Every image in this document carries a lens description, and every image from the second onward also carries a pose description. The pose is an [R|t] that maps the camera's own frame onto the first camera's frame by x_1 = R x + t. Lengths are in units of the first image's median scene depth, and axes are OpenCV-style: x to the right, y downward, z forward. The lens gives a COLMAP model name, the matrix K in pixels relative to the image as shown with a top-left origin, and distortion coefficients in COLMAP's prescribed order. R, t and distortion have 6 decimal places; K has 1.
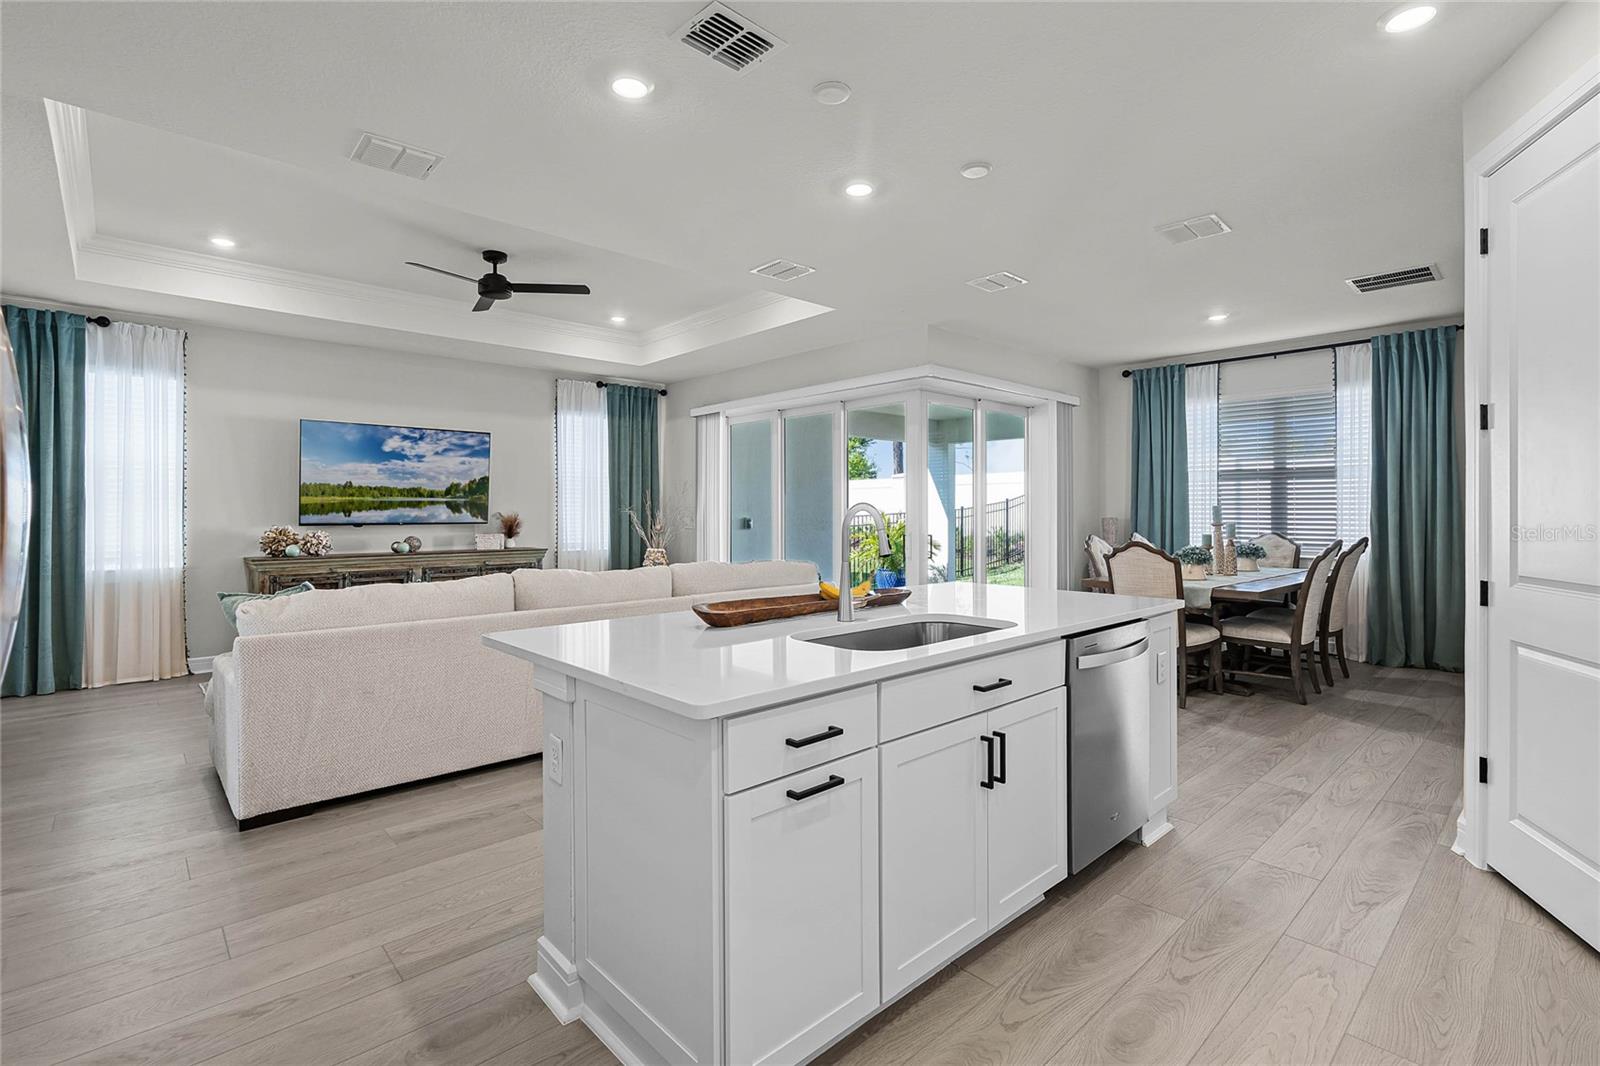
lens RADIAL K [[733.3, 0, 803.0], [0, 733.3, 505.0], [0, 0, 1]] dist [0.001371, -0.000311]
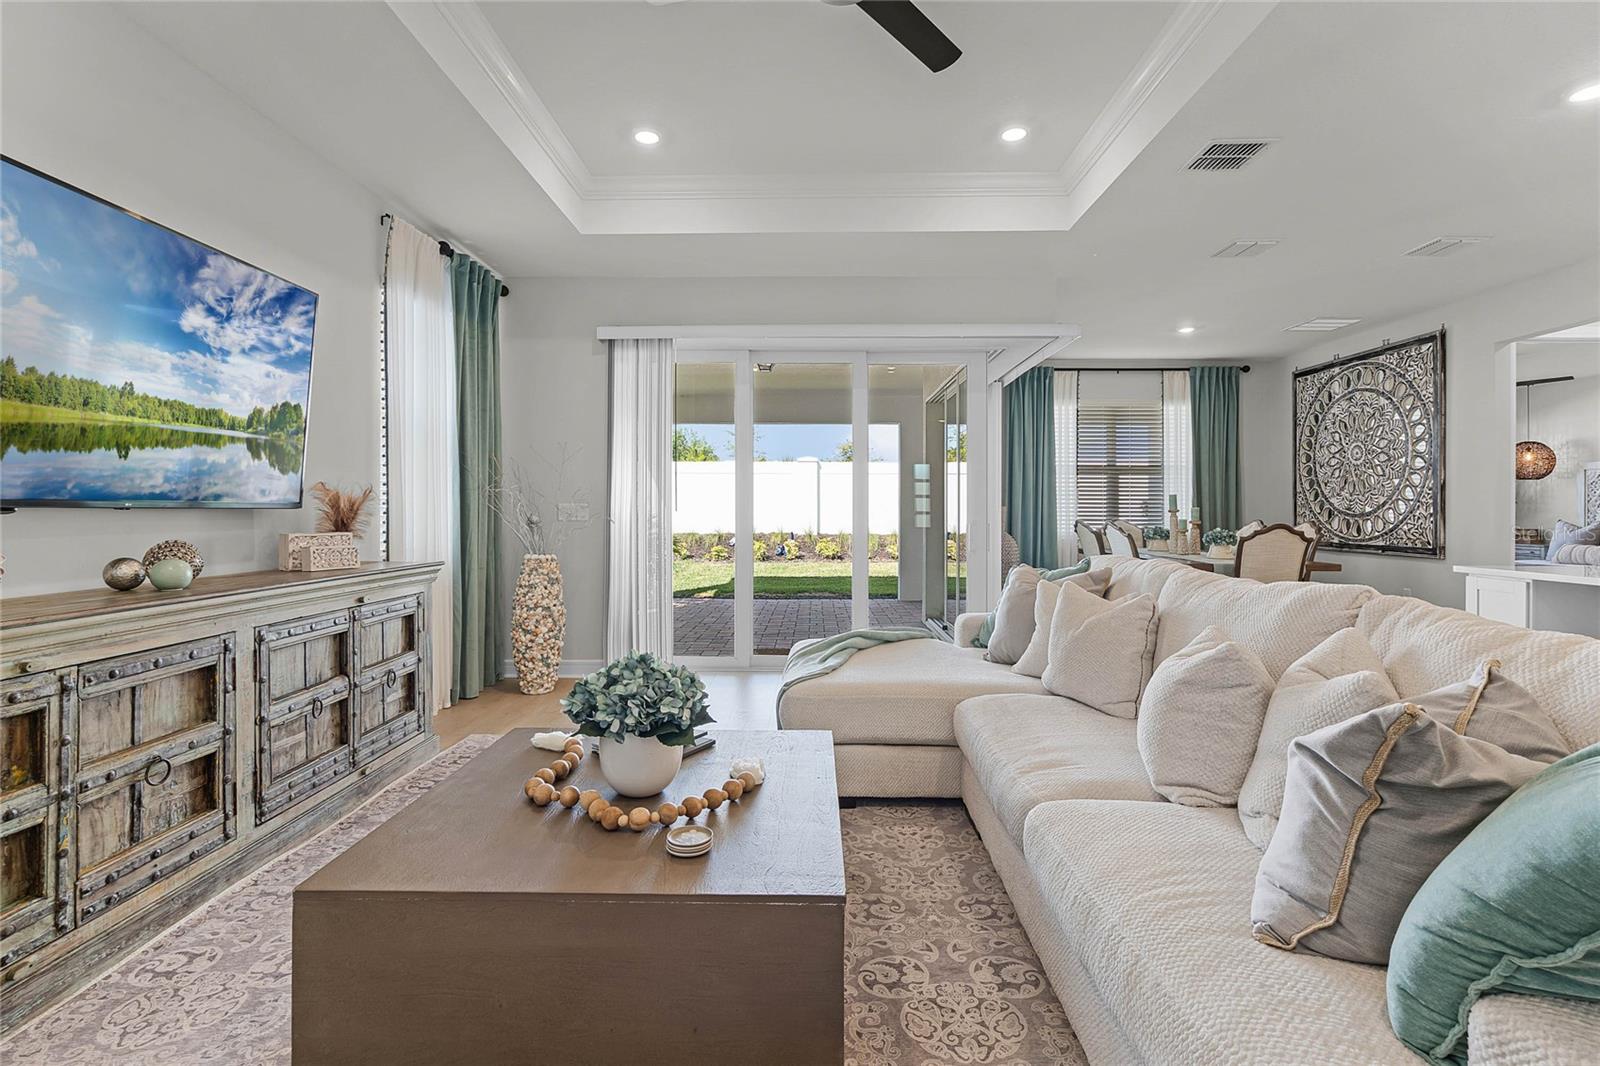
lens RADIAL K [[733.3, 0, 802.2], [0, 733.3, 505.2], [0, 0, 1]] dist [0.001371, -0.000311]
pose [[0.697822, 0.009126, 0.716213, -0.572545], [-0.010971, 0.999938, -0.002053, 0.023053], [-0.716187, -0.006425, 0.697879, 0.535479]]
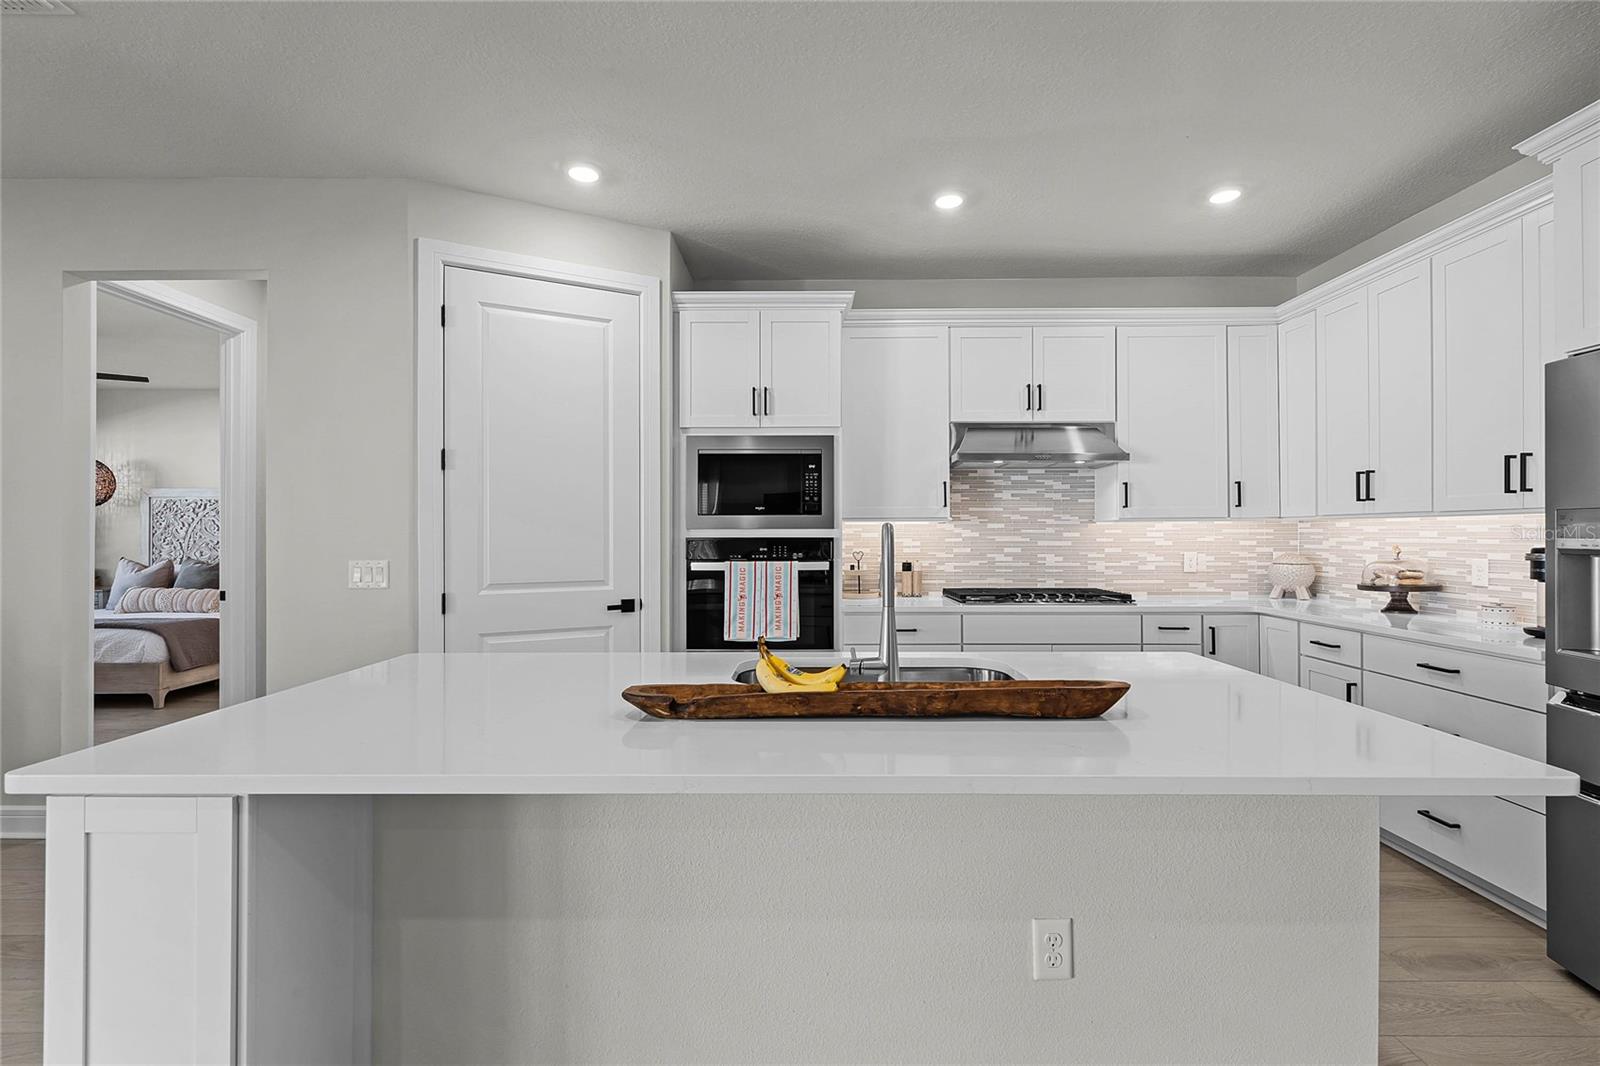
lens RADIAL K [[733.3, 0, 801.6], [0, 733.3, 533.3], [0, 0, 1]] dist [0.001371, -0.000311]
pose [[-0.719800, 0.004837, 0.694165, -0.134261], [-0.003216, 0.999942, -0.010302, 0.004940], [-0.694174, -0.009648, -0.719742, 0.562455]]
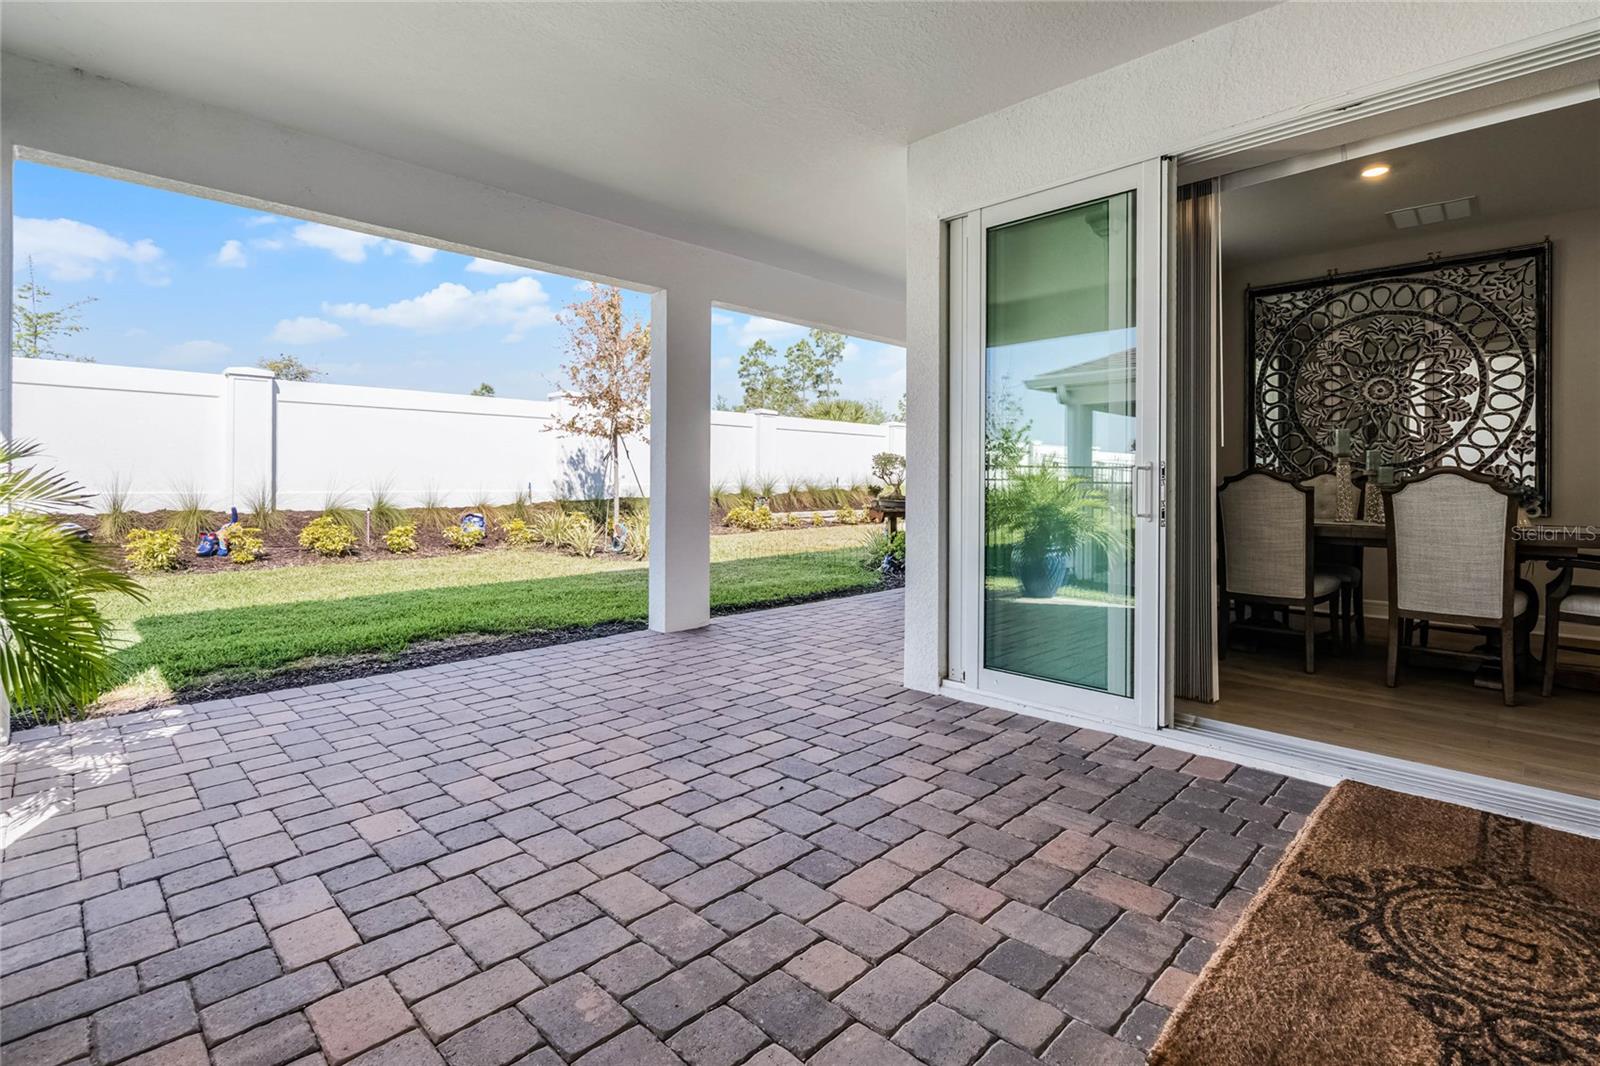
lens RADIAL K [[733.3, 0, 822.0], [0, 733.3, 488.3], [0, 0, 1]] dist [0.001371, -0.000311]
pose [[-0.037233, -0.008977, 0.999266, -0.127626], [-0.011710, 0.999895, 0.008547, 0.051412], [-0.999238, -0.011383, -0.037334, 1.341428]]
